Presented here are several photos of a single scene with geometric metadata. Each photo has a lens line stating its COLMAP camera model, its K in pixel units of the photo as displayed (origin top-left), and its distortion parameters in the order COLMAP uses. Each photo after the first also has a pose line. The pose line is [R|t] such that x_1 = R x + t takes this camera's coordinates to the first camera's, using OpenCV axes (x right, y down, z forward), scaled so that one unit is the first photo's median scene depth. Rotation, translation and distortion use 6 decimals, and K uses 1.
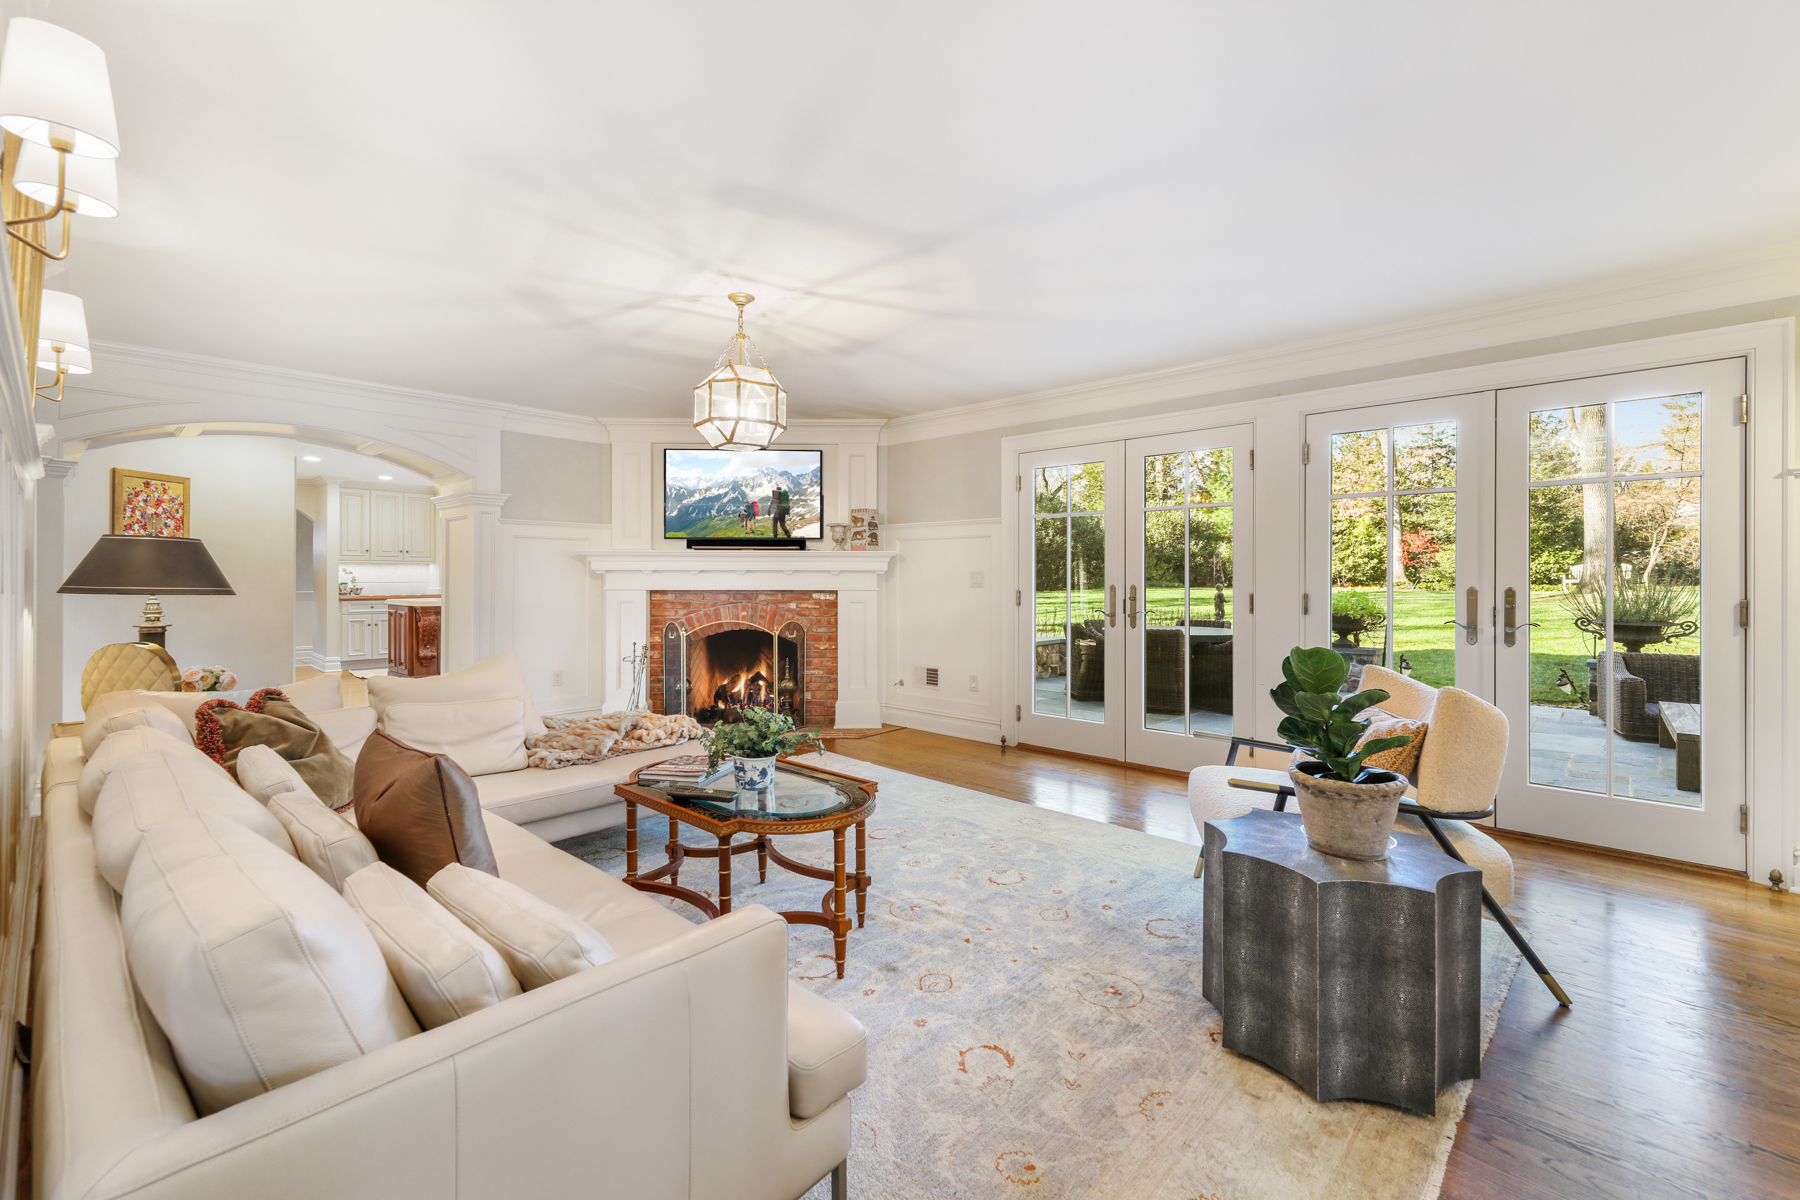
lens RADIAL K [[770.9, 0, 897.0], [0, 770.9, 577.8], [0, 0, 1]] dist [-0.000440, -0.000027]
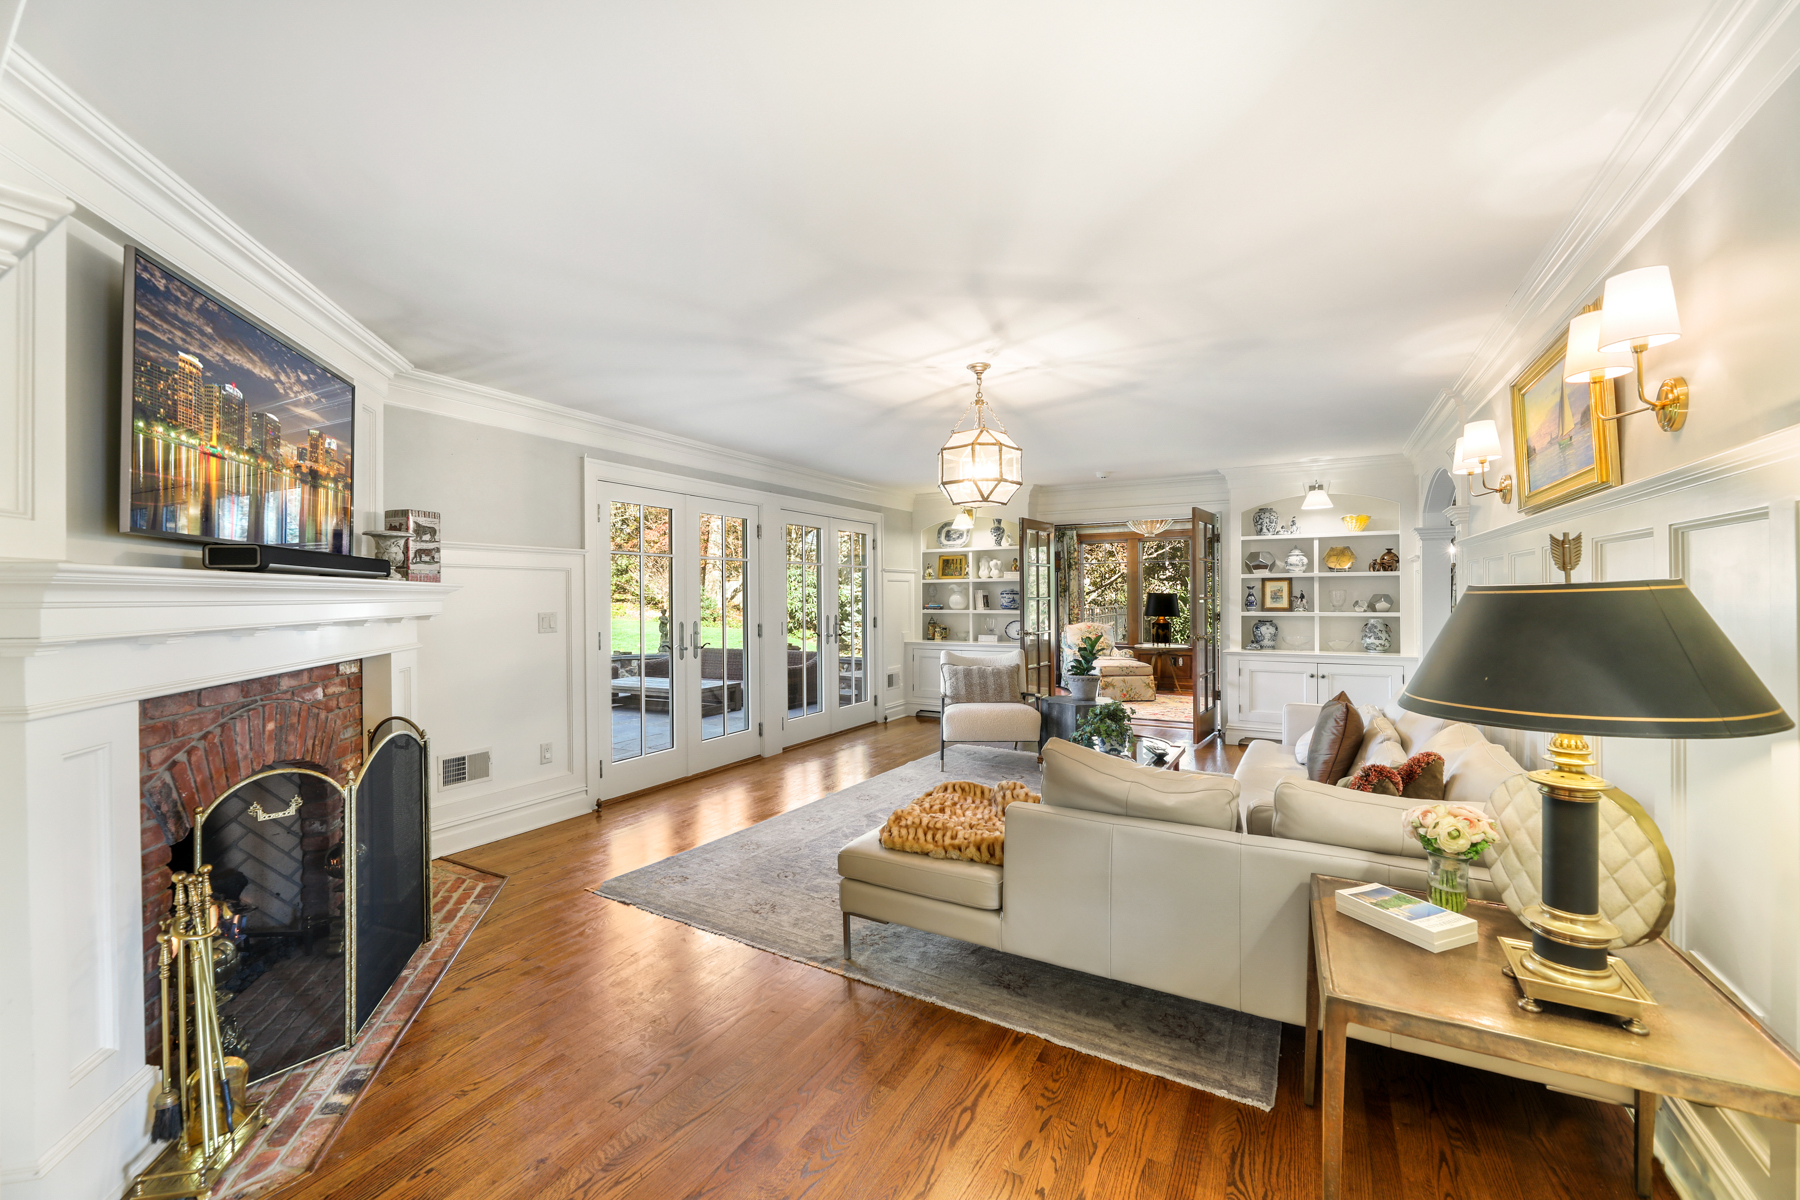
lens RADIAL K [[715.8, 0, 900.0], [0, 715.8, 600.0], [0, 0, 1]] dist [0.002113, 0.000134]
pose [[-0.234929, -0.006924, 0.971988, -1.117423], [0.002307, 0.999968, 0.007681, -0.041479], [-0.972010, 0.004047, -0.234905, 1.298744]]
